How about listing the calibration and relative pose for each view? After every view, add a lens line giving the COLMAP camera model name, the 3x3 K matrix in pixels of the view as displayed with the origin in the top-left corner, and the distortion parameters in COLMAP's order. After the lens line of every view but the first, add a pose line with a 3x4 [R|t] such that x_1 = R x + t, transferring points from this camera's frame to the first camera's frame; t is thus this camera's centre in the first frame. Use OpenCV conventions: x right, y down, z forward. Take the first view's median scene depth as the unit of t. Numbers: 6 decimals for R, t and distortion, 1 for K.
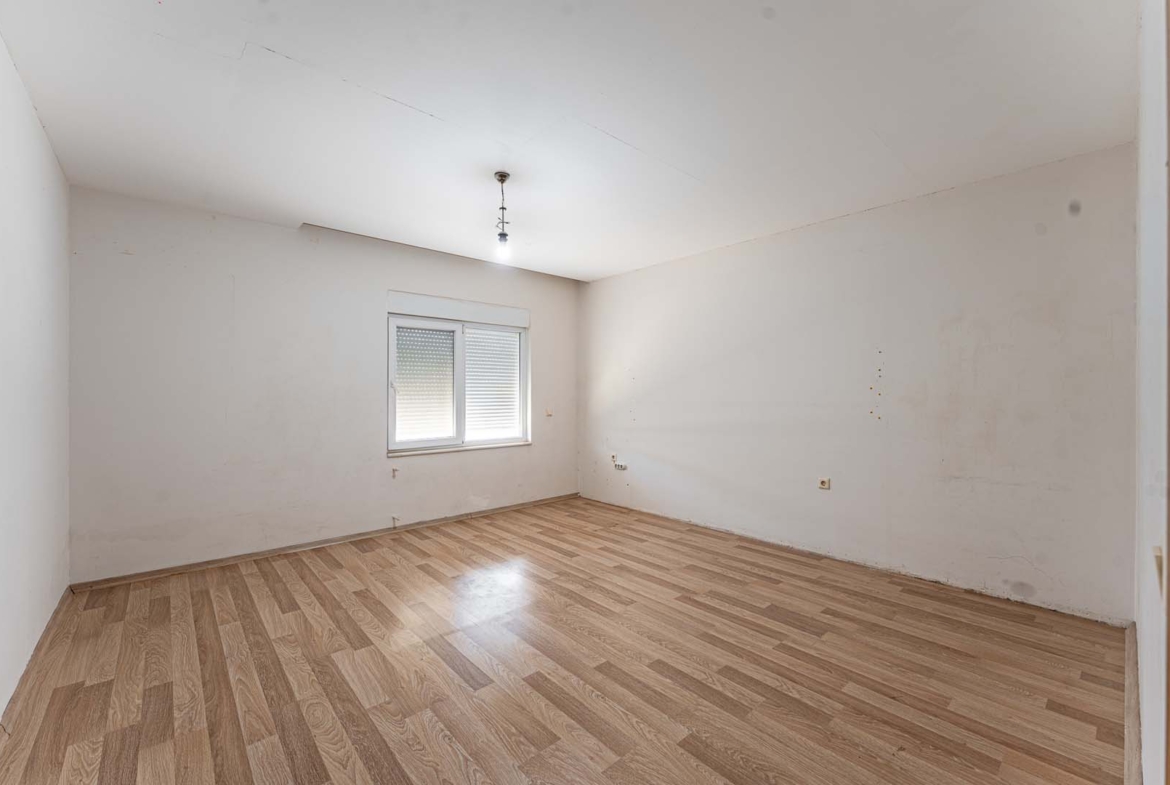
lens RADIAL K [[477.6, 0, 585.0], [0, 477.6, 392.5], [0, 0, 1]] dist [-0.000313, 0.000011]
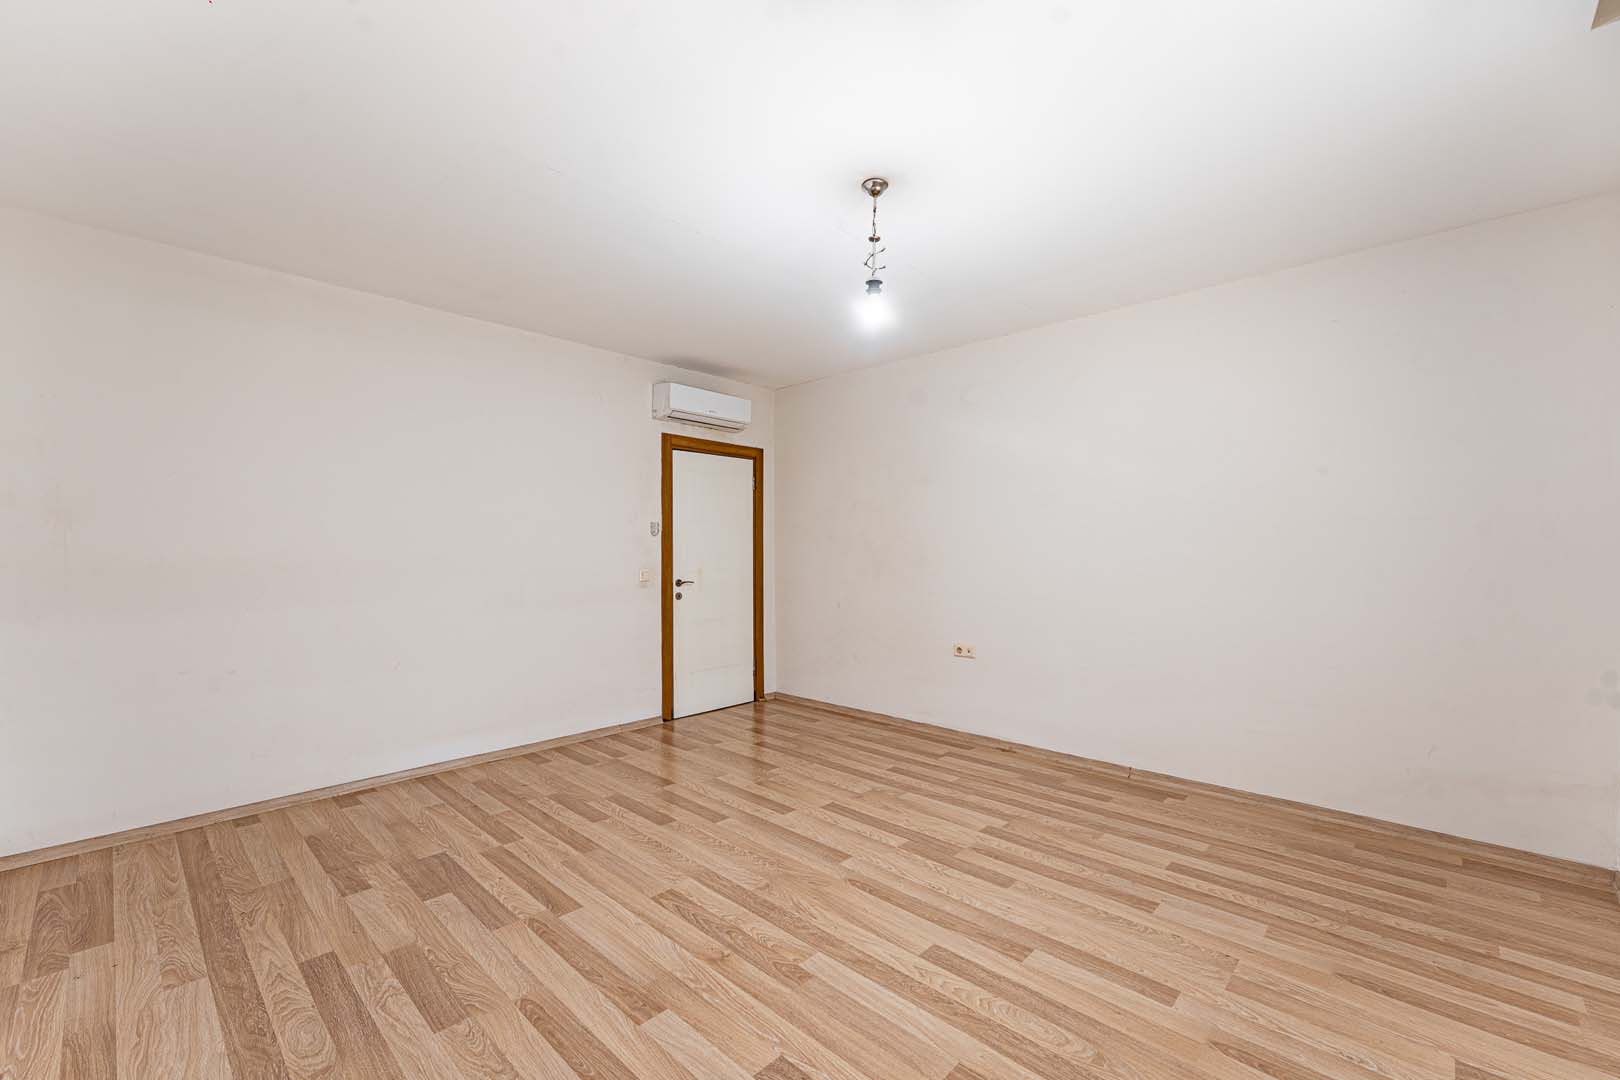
lens RADIAL K [[661.2, 0, 810.0], [0, 661.2, 540.0], [0, 0, 1]] dist [-0.000313, 0.000011]
pose [[-0.993800, 0.001426, -0.111174, 0.002550], [0.002937, 0.999905, -0.013430, 0.004057], [0.111145, -0.013673, -0.993710, 1.932218]]
